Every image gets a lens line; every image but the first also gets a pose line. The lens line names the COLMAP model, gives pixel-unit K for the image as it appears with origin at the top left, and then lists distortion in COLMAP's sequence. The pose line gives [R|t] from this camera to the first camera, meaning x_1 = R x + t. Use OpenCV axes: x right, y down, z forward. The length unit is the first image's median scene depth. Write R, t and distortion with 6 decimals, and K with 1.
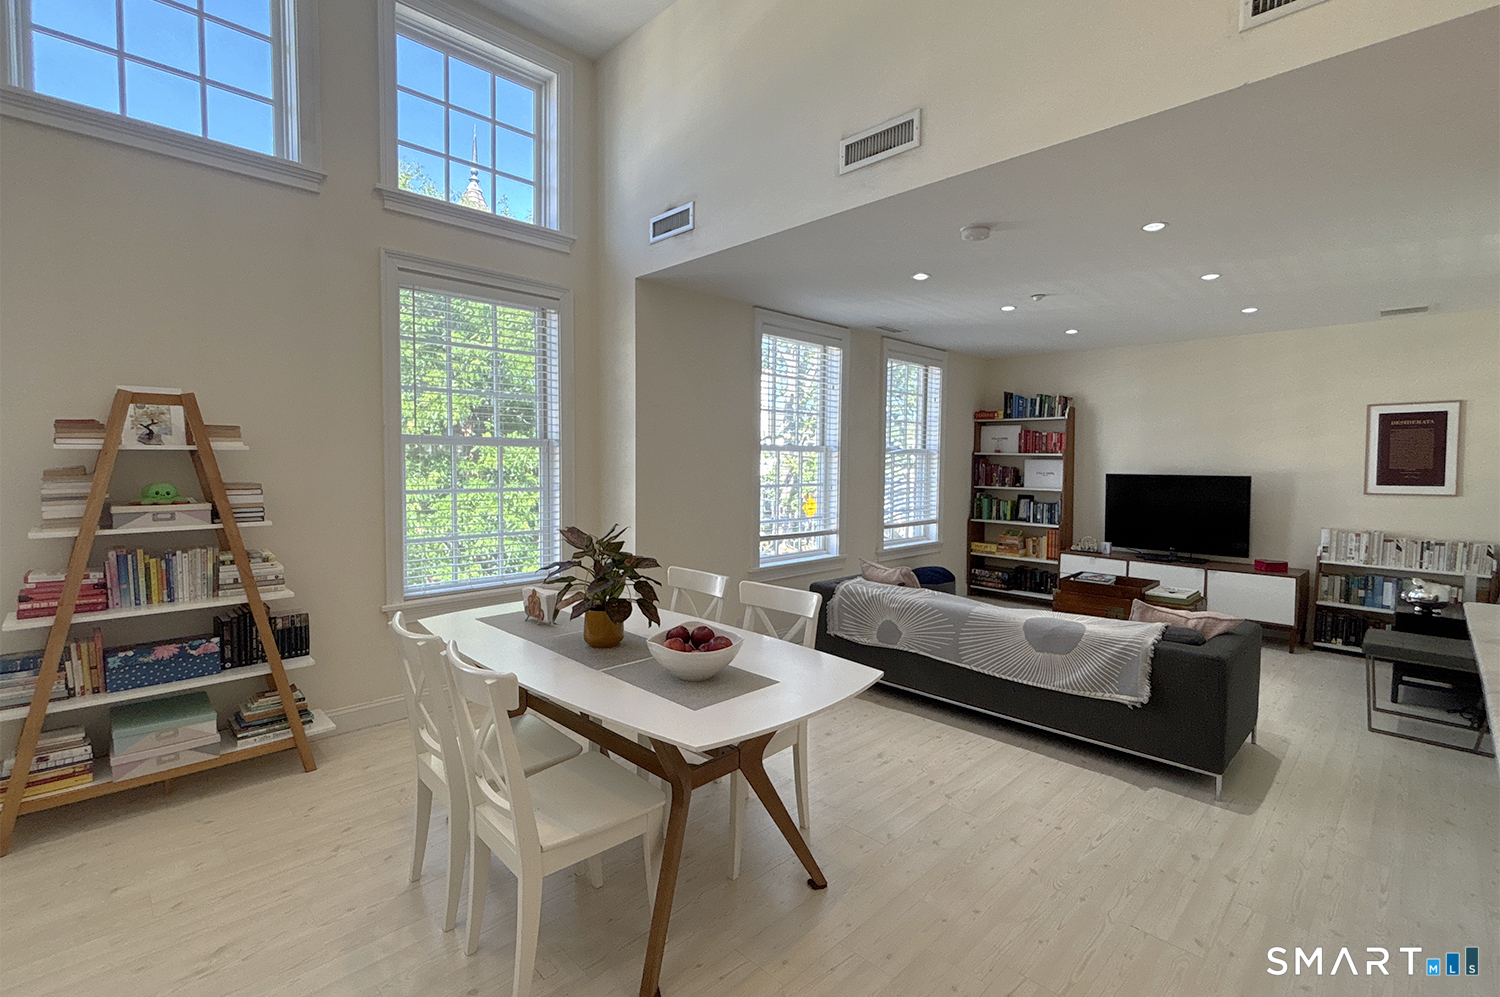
lens RADIAL K [[676.0, 0, 743.8], [0, 676.0, 498.4], [0, 0, 1]] dist [0.000770, 0.000939]
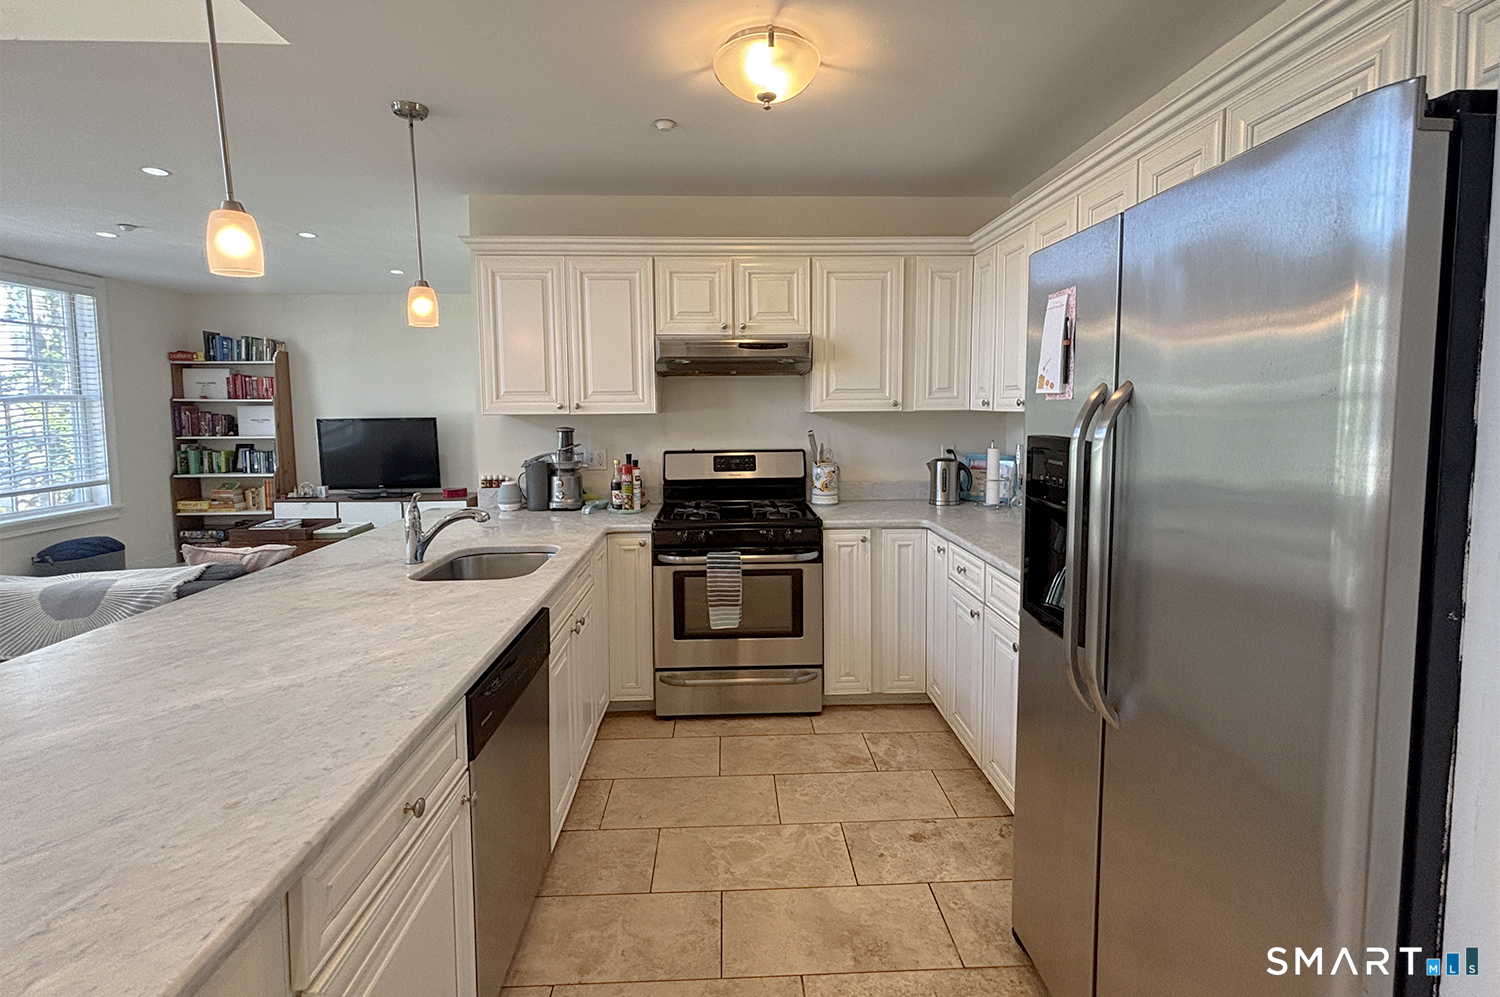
lens RADIAL K [[676.0, 0, 755.2], [0, 676.0, 443.3], [0, 0, 1]] dist [0.000770, 0.000939]
pose [[0.676756, -0.056459, 0.734039, 0.214613], [0.057451, 0.998065, 0.023799, 0.012375], [-0.733962, 0.026066, 0.678690, -0.151384]]
